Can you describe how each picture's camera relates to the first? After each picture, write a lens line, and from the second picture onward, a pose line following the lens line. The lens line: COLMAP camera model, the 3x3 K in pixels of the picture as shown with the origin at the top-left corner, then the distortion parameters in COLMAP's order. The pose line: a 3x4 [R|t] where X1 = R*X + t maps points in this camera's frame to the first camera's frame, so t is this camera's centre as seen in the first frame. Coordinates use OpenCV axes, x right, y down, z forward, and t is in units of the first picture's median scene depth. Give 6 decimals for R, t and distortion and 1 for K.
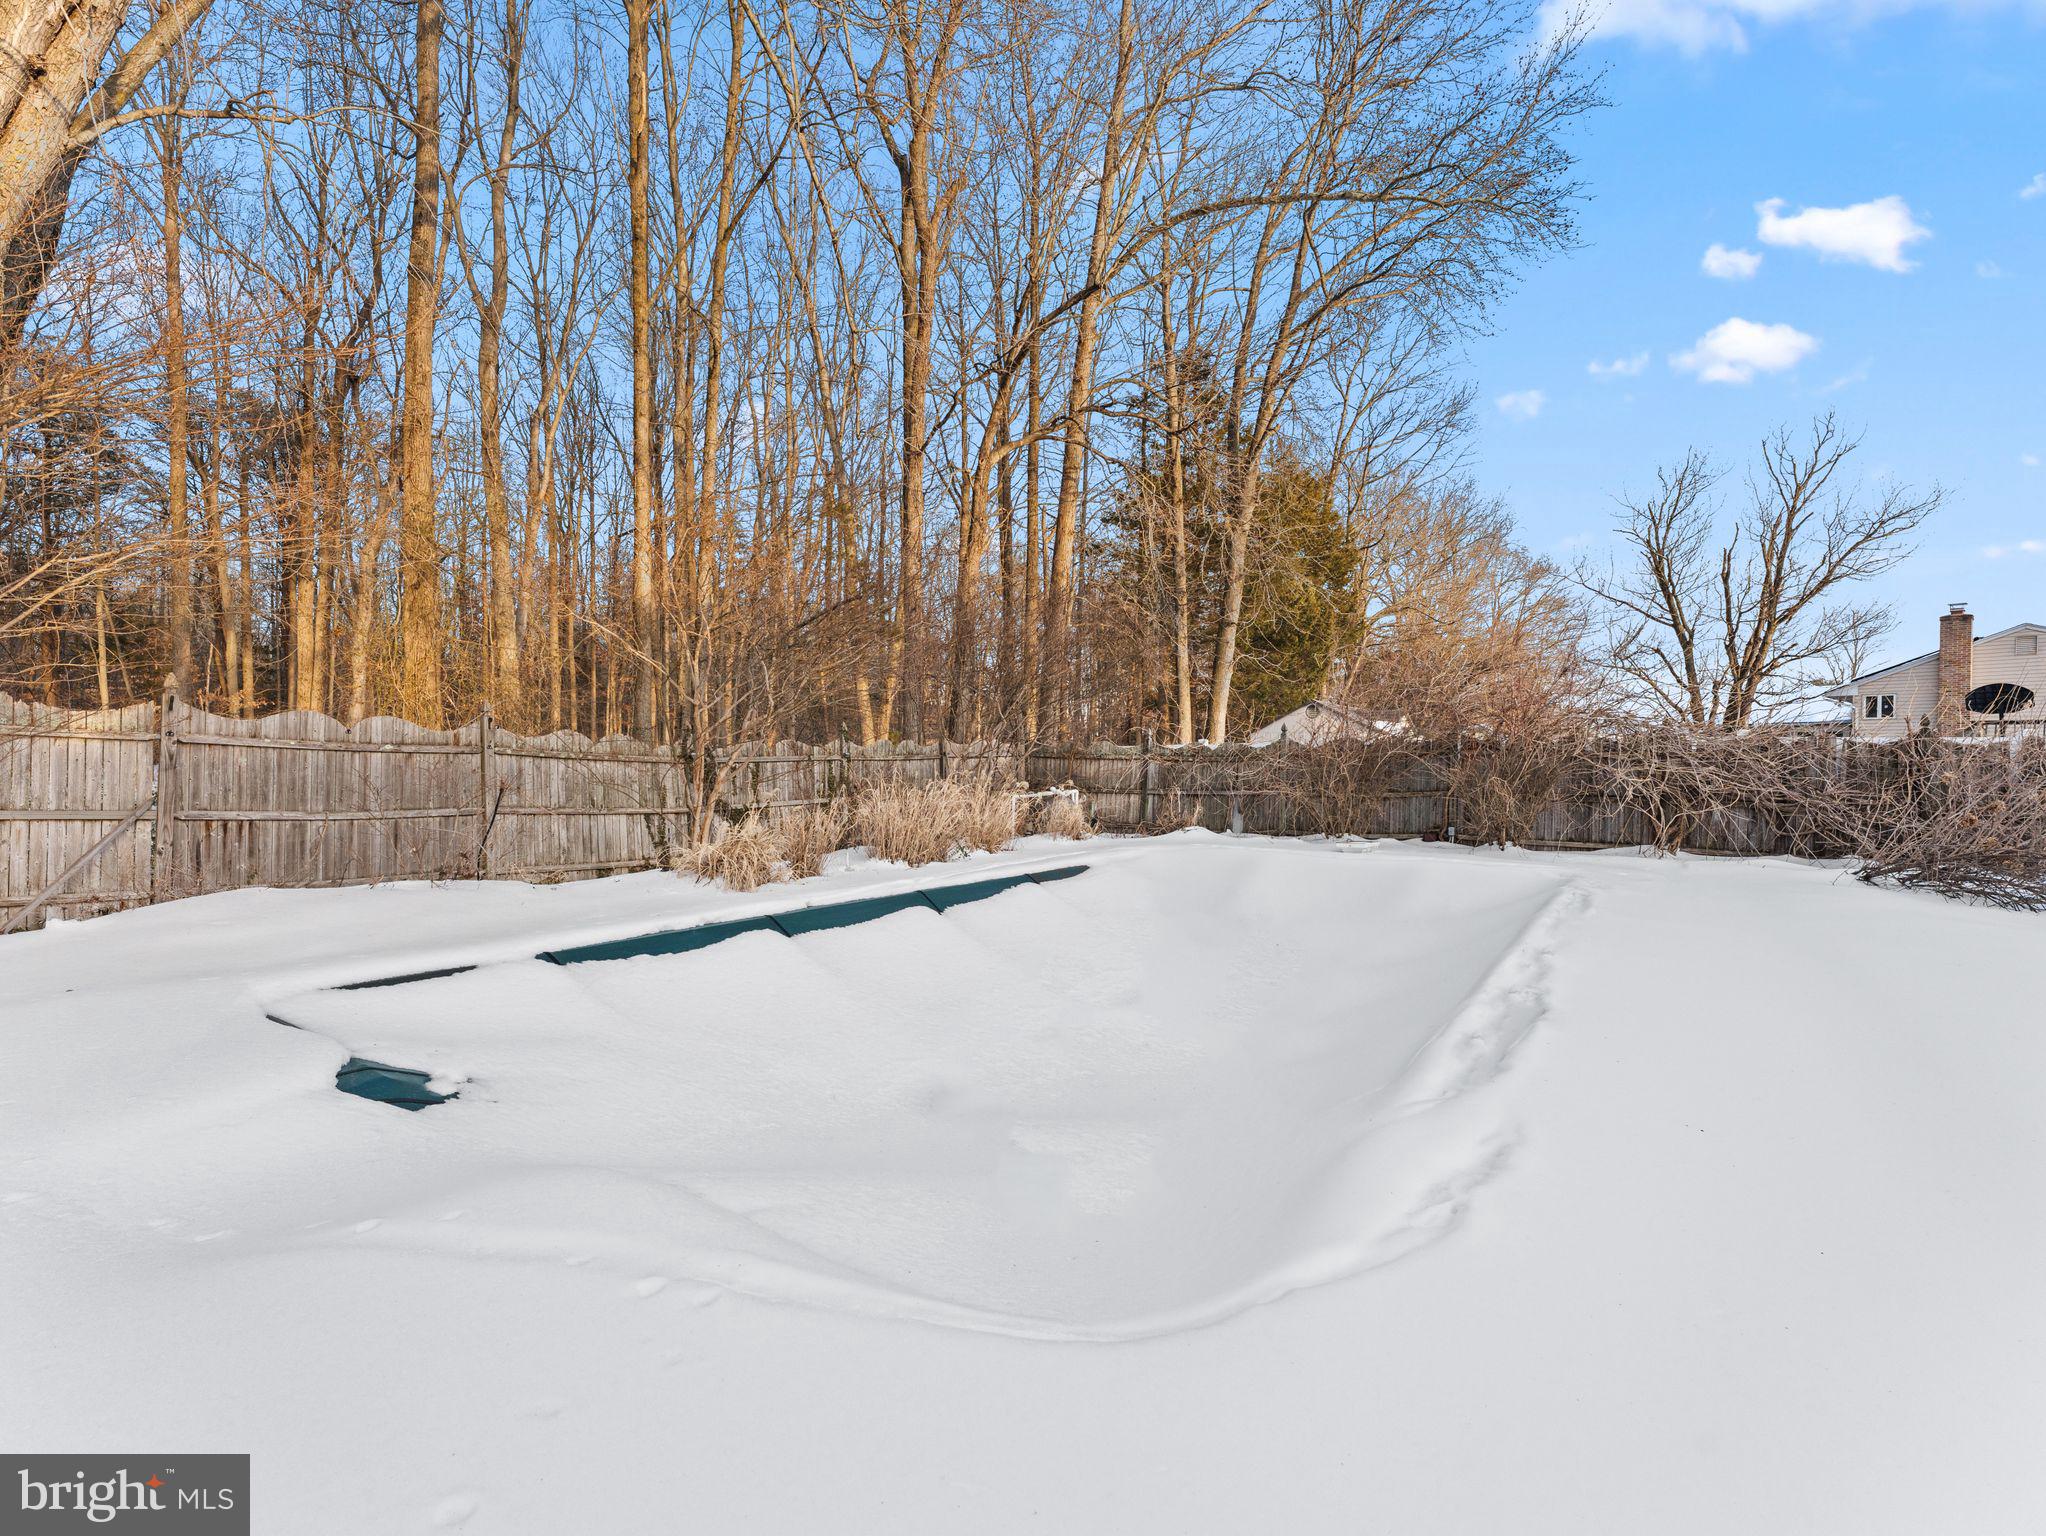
lens RADIAL K [[933.4, 0, 1010.1], [0, 933.4, 766.5], [0, 0, 1]] dist [-0.002217, -0.000393]
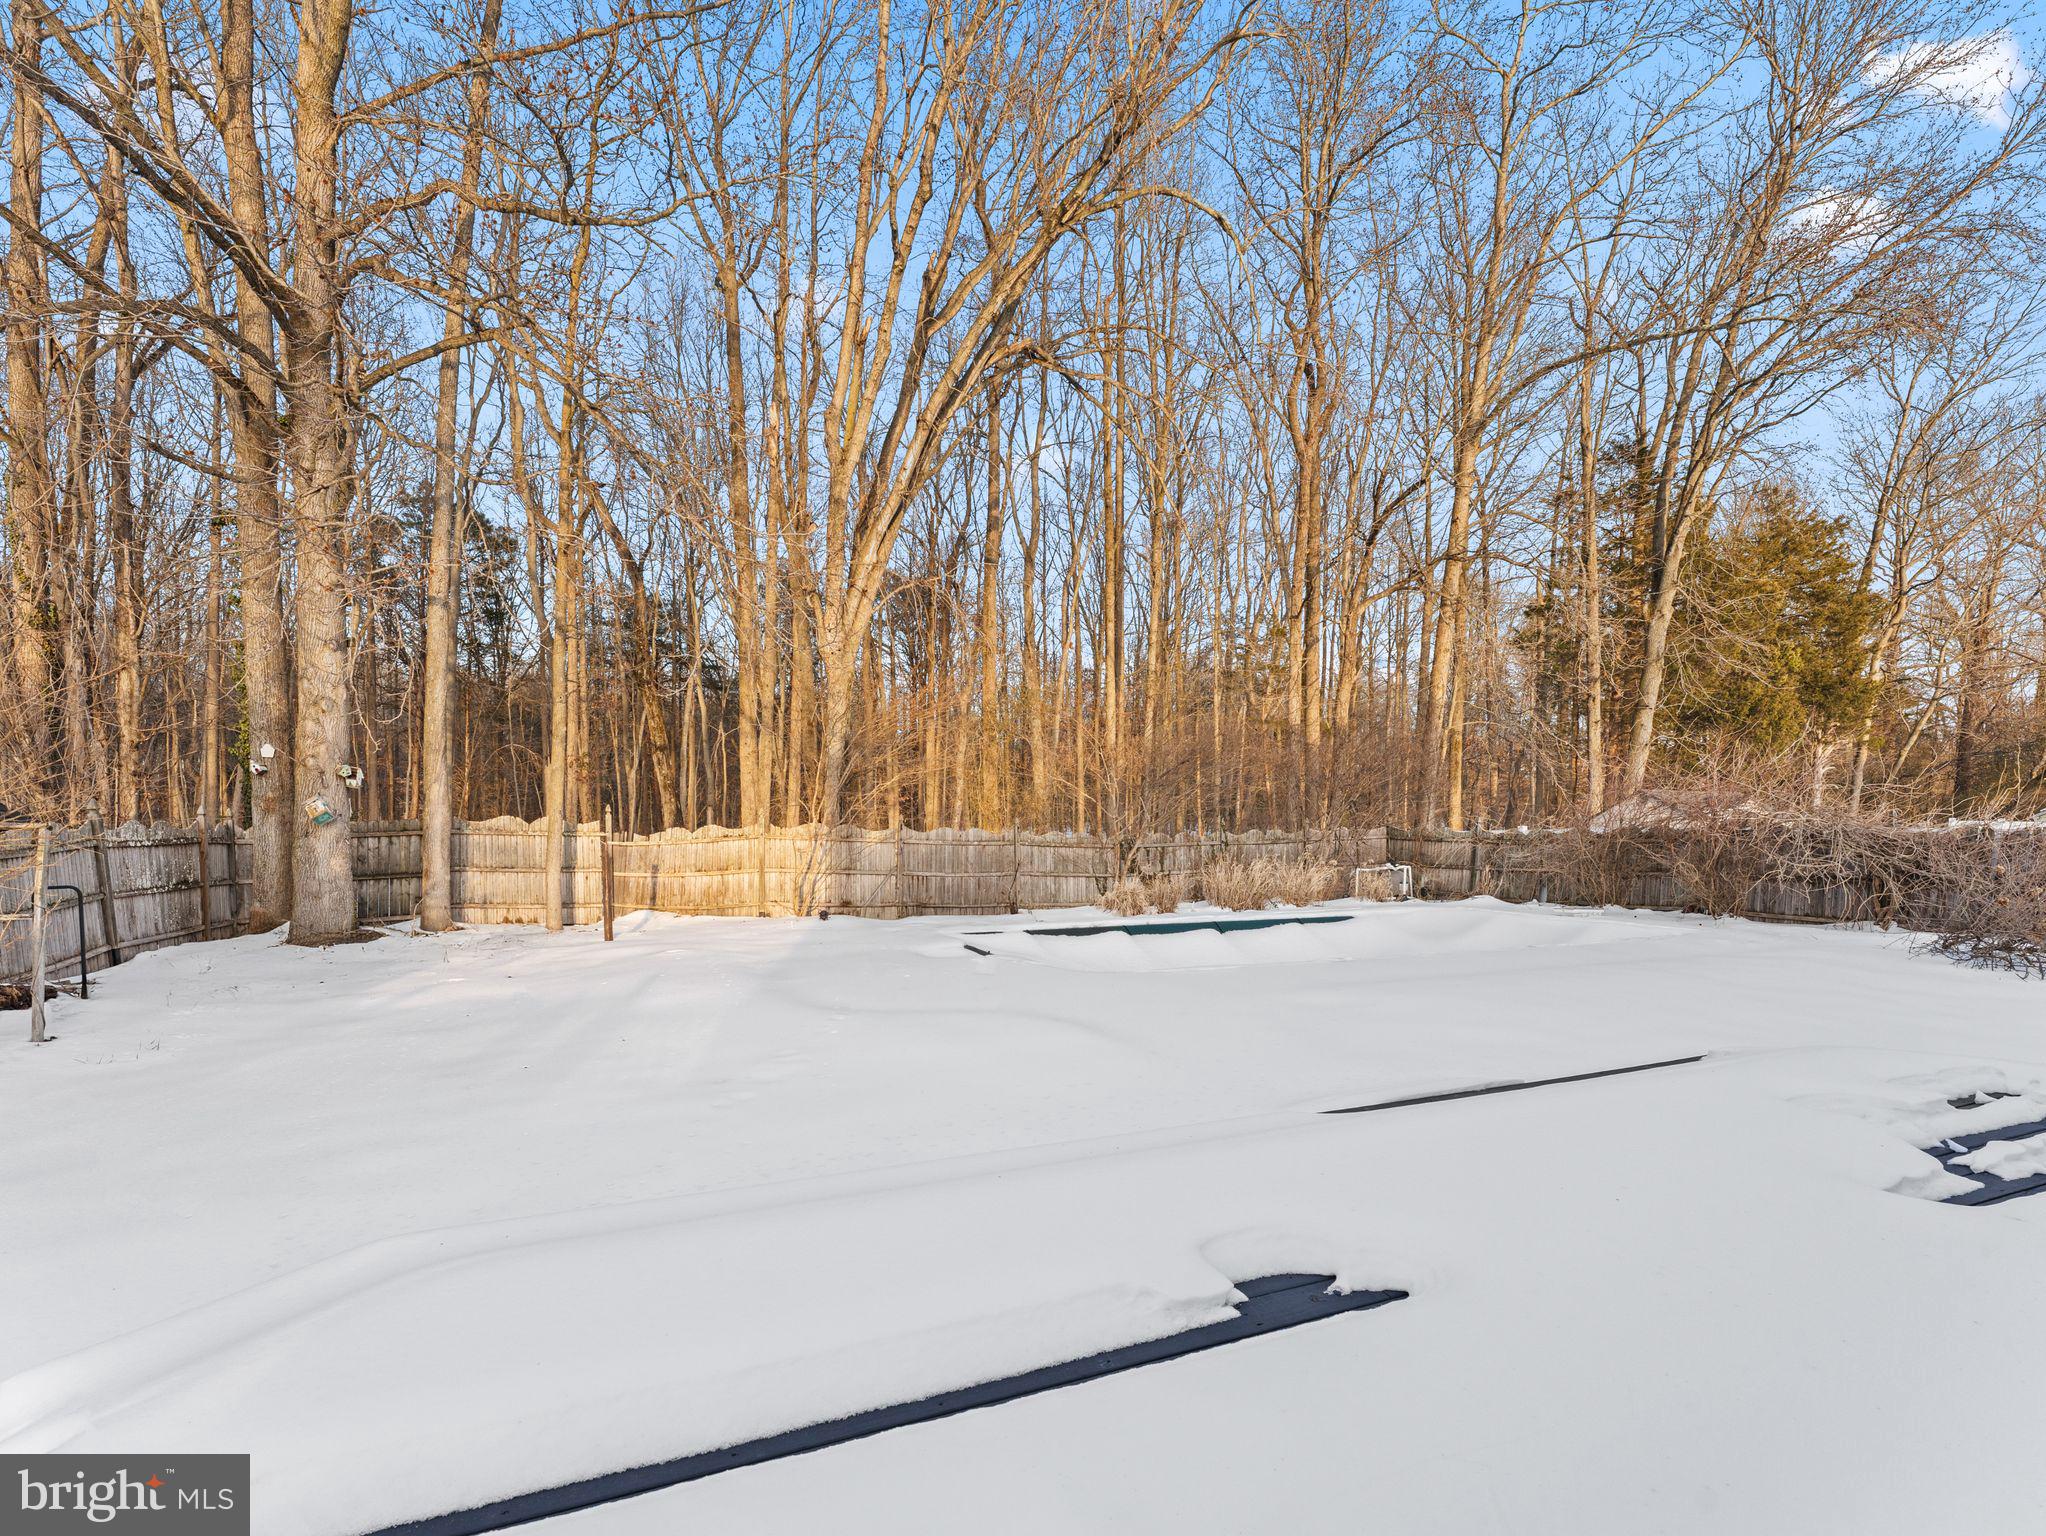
lens RADIAL K [[933.4, 0, 1010.1], [0, 933.4, 766.5], [0, 0, 1]] dist [-0.002217, -0.000393]
pose [[0.851150, -0.041353, -0.523292, 0.302348], [0.004420, 0.997421, -0.071630, -0.023970], [0.524904, 0.058655, 0.849138, -0.450505]]
